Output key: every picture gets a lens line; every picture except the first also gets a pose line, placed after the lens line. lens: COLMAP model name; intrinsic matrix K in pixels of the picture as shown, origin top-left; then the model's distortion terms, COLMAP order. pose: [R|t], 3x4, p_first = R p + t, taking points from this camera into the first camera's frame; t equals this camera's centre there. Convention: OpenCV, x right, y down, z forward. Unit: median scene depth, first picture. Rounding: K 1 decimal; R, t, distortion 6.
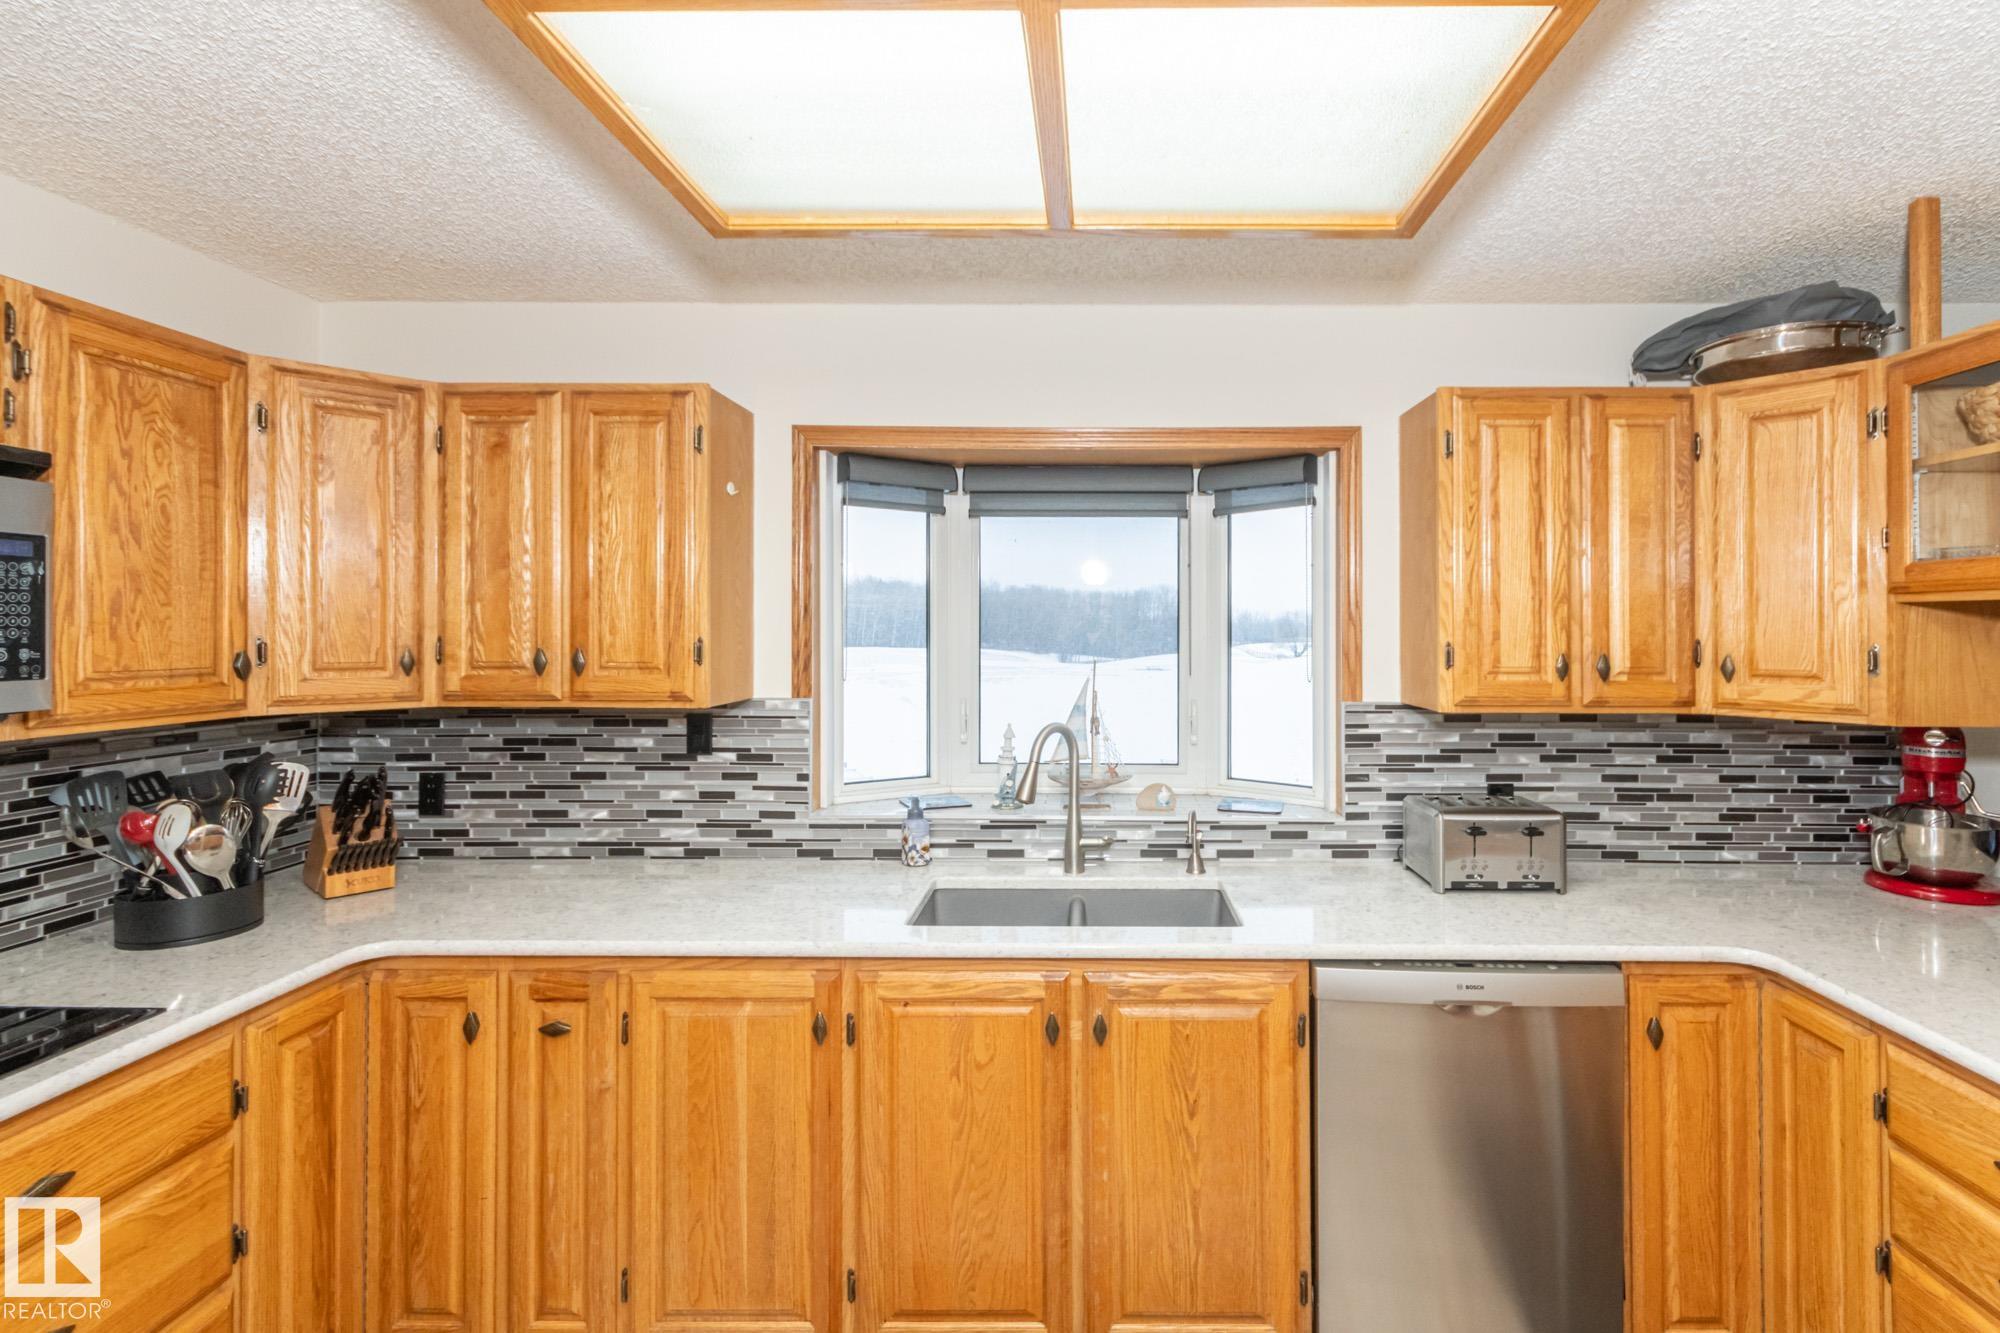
lens RADIAL K [[926.2, 0, 1086.9], [0, 926.2, 621.3], [0, 0, 1]] dist [0.003637, -0.000199]
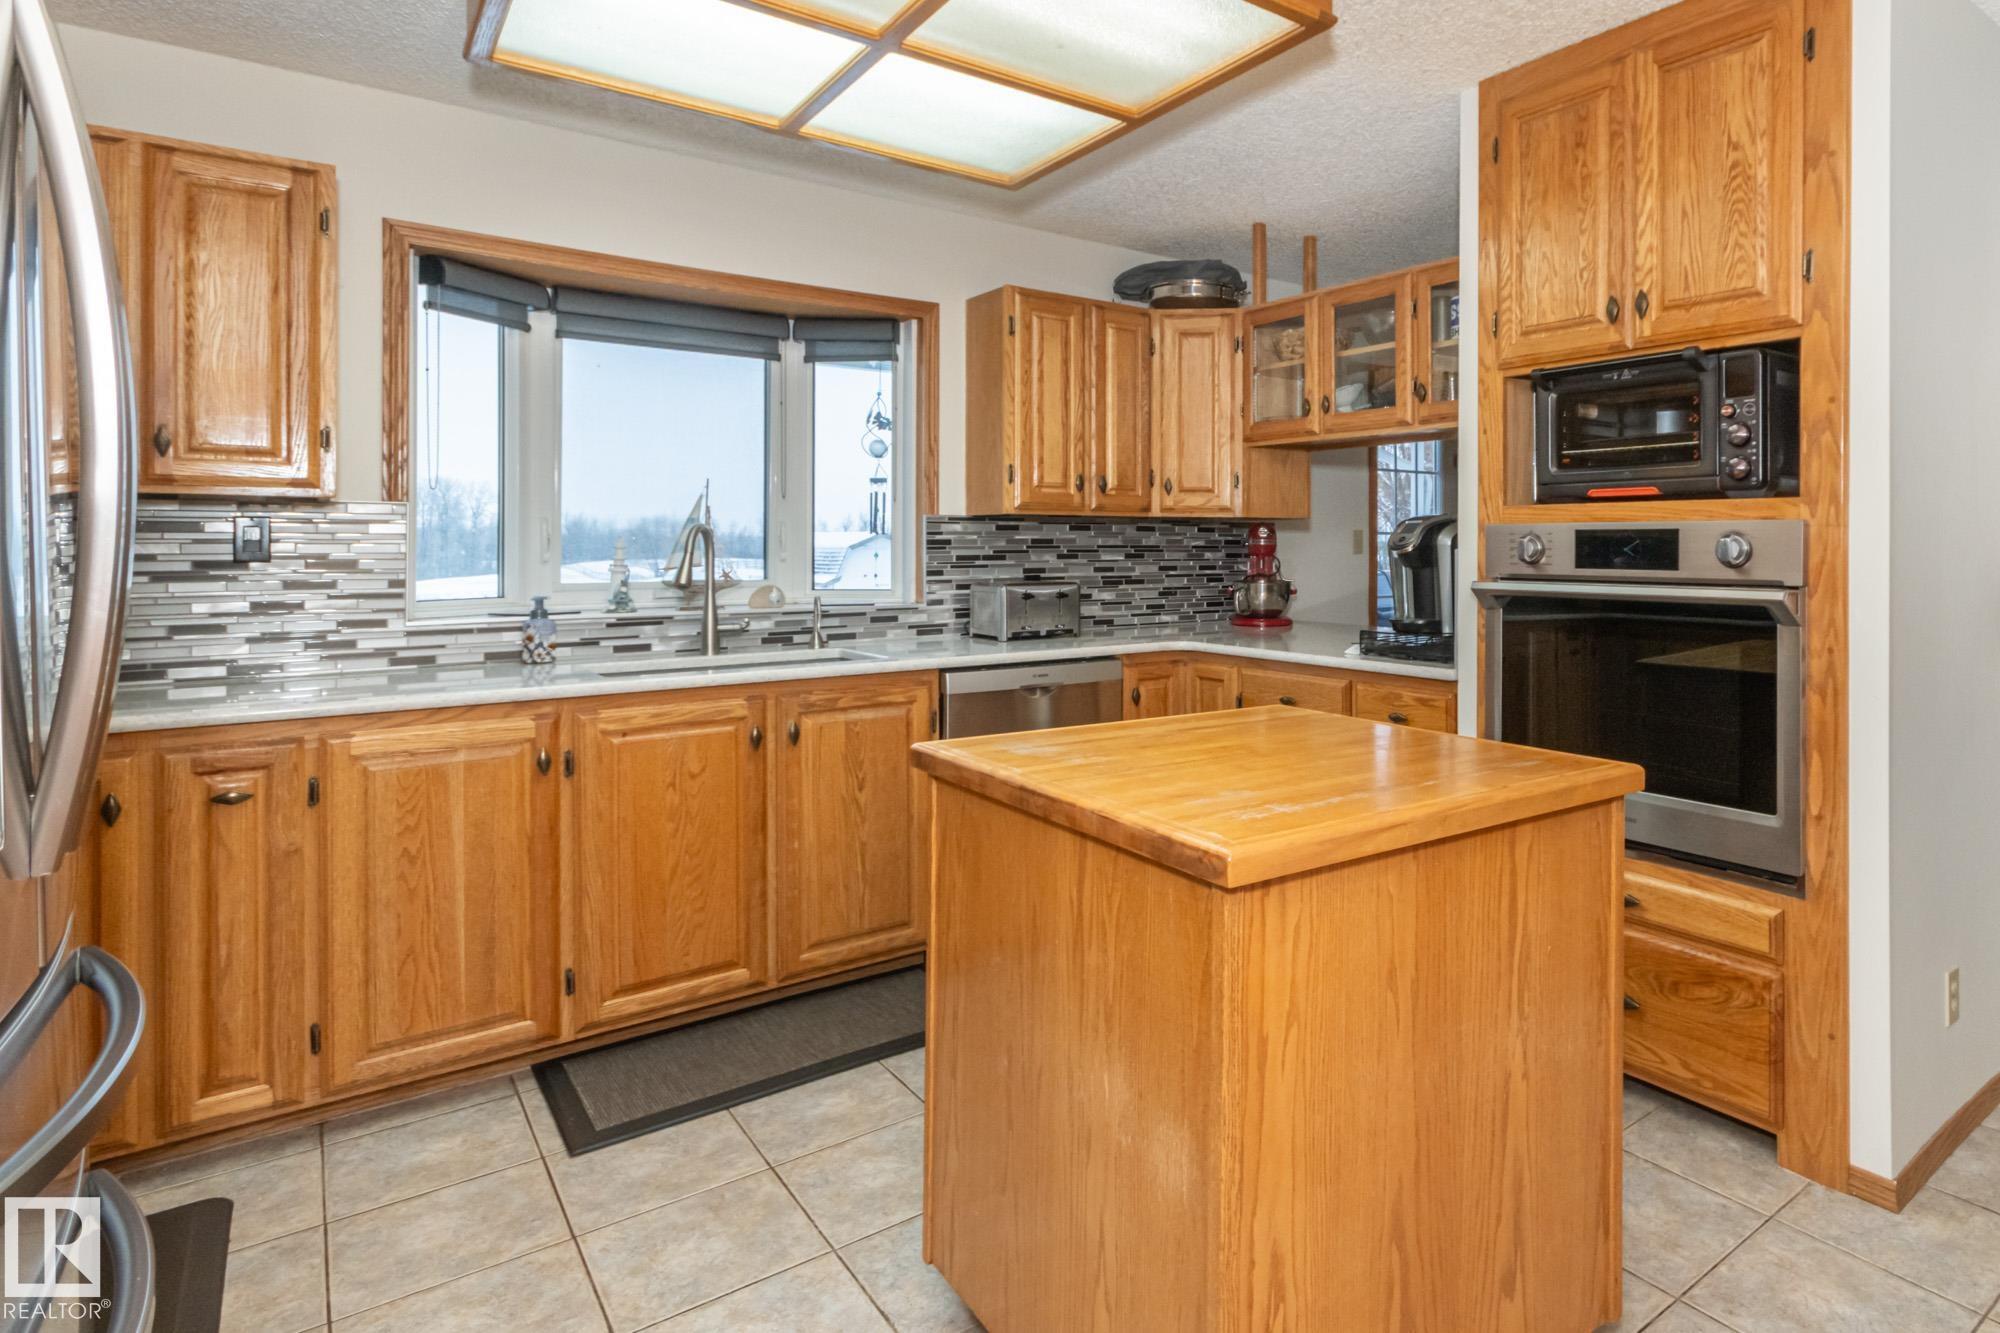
lens RADIAL K [[1111.1, 0, 1232.9], [0, 1111.1, 544.4], [0, 0, 1]] dist [0.001834, 0.000783]
pose [[0.760332, 0.000784, 0.649534, -0.454357], [-0.004708, 0.999980, 0.004304, 0.134822], [-0.649517, -0.006331, 0.760320, -0.515809]]
